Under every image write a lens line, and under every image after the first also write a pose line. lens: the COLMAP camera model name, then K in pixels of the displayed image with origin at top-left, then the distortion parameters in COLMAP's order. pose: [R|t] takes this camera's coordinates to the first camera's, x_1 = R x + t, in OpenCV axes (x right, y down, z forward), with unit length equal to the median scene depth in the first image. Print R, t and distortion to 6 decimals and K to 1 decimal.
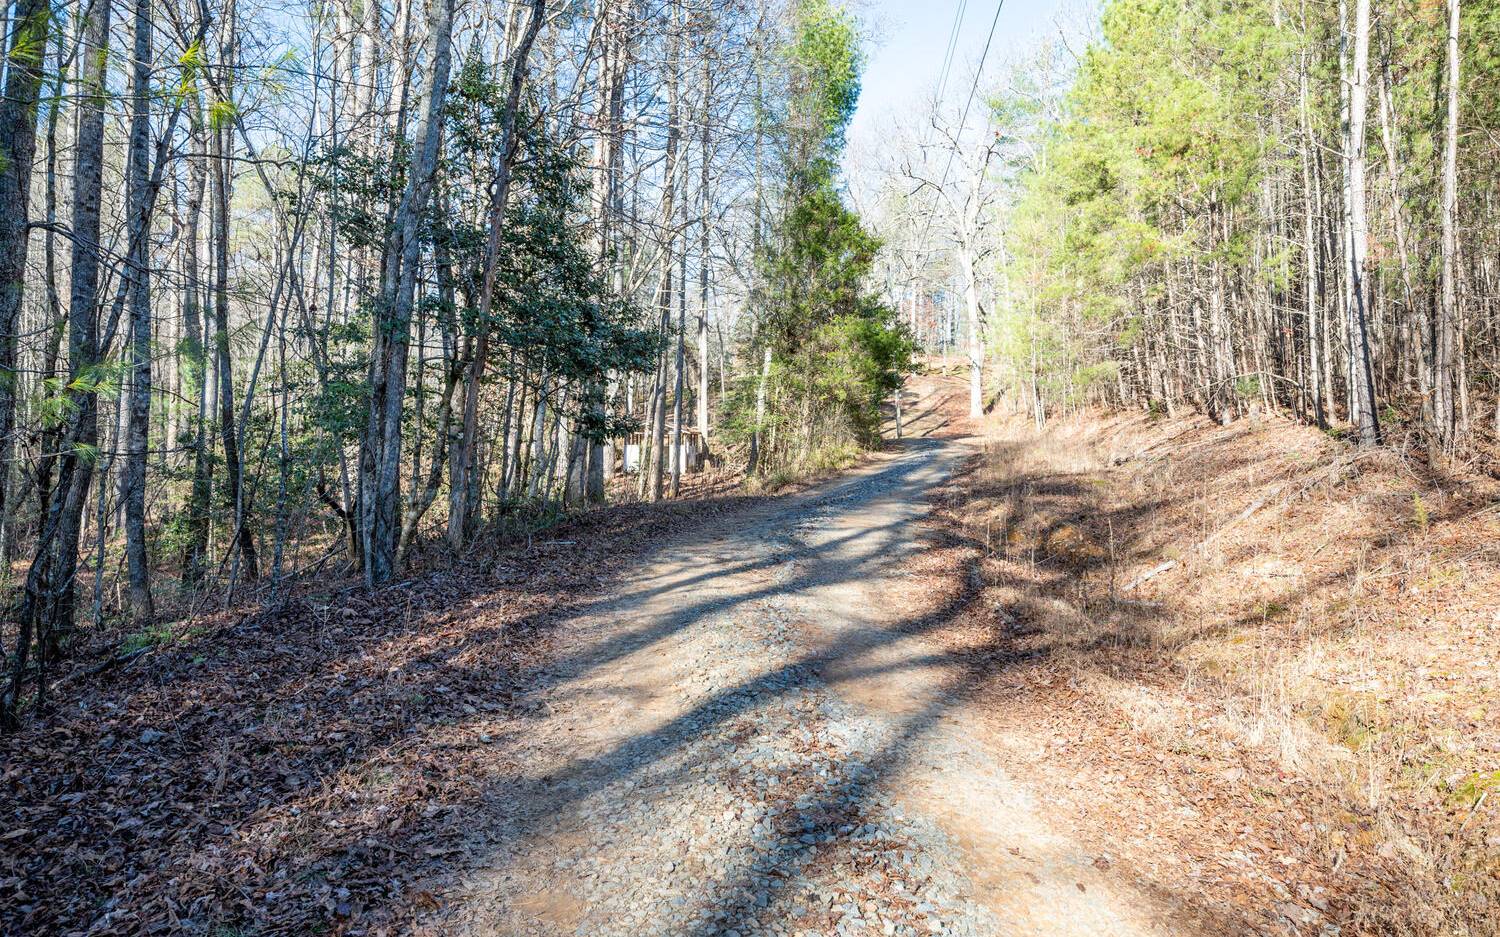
lens RADIAL K [[1180.2, 0, 748.7], [0, 1180.2, 468.2], [0, 0, 1]] dist [-0.016577, -0.000200]
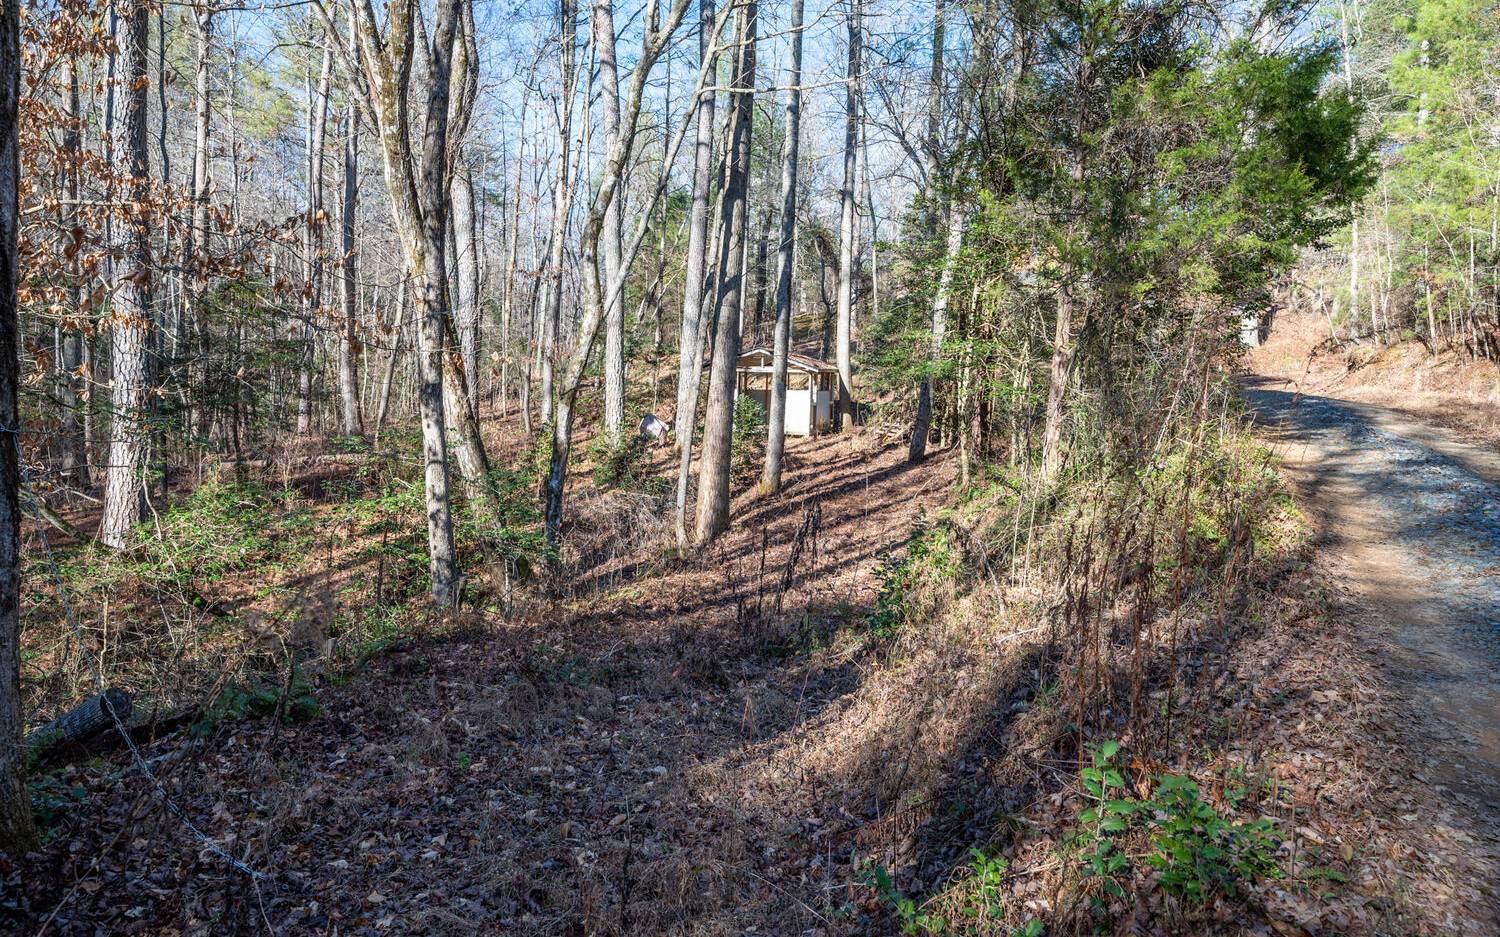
lens RADIAL K [[1180.2, 0, 748.7], [0, 1180.2, 468.2], [0, 0, 1]] dist [-0.016577, -0.000200]
pose [[0.990063, 0.024409, -0.138488, 0.000412], [-0.015998, 0.997978, 0.061522, -0.016033], [0.139710, -0.058695, 0.988451, 0.382117]]
